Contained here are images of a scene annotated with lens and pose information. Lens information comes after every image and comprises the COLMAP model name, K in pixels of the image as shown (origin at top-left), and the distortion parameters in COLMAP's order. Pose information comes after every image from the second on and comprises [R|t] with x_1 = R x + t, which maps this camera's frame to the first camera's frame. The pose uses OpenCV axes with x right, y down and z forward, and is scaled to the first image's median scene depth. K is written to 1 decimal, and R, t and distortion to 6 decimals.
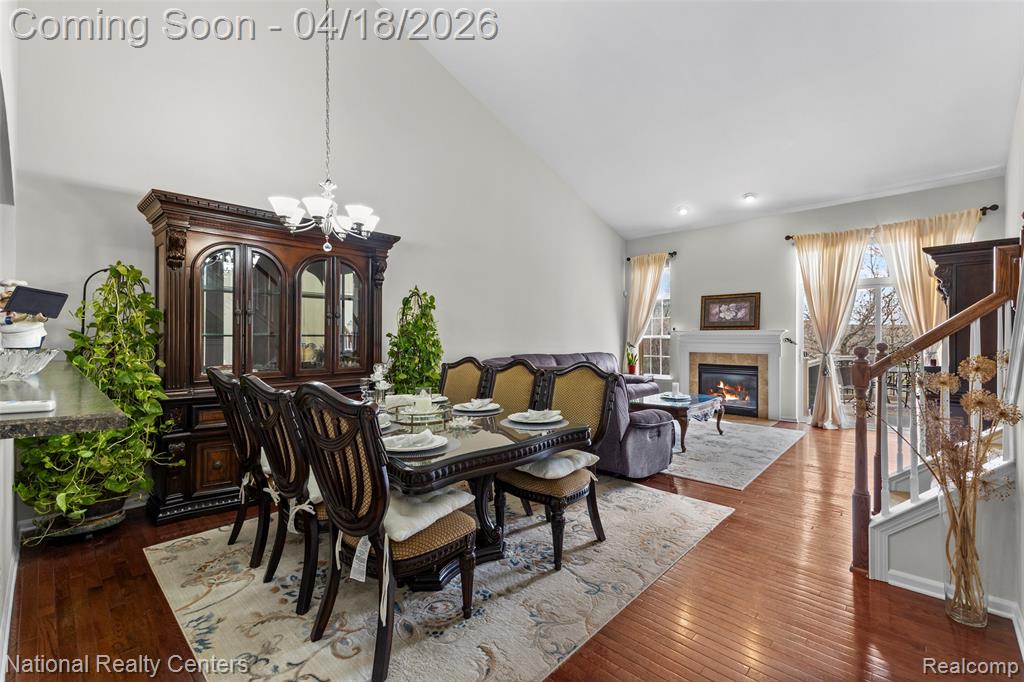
lens RADIAL K [[441.9, 0, 509.0], [0, 441.9, 338.7], [0, 0, 1]] dist [0.005437, -0.001293]
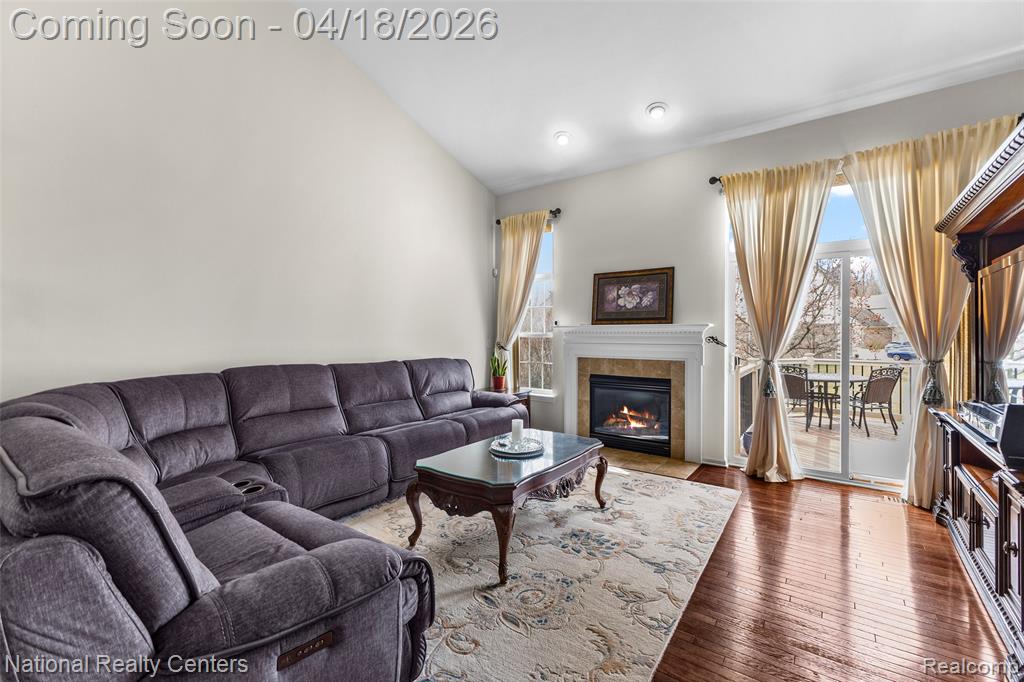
lens RADIAL K [[441.9, 0, 512.5], [0, 441.9, 337.1], [0, 0, 1]] dist [0.005437, -0.001293]
pose [[0.990866, 0.001204, 0.134847, 0.242395], [-0.001529, 0.999996, 0.002304, -0.001576], [-0.134844, -0.002489, 0.990864, 0.382843]]
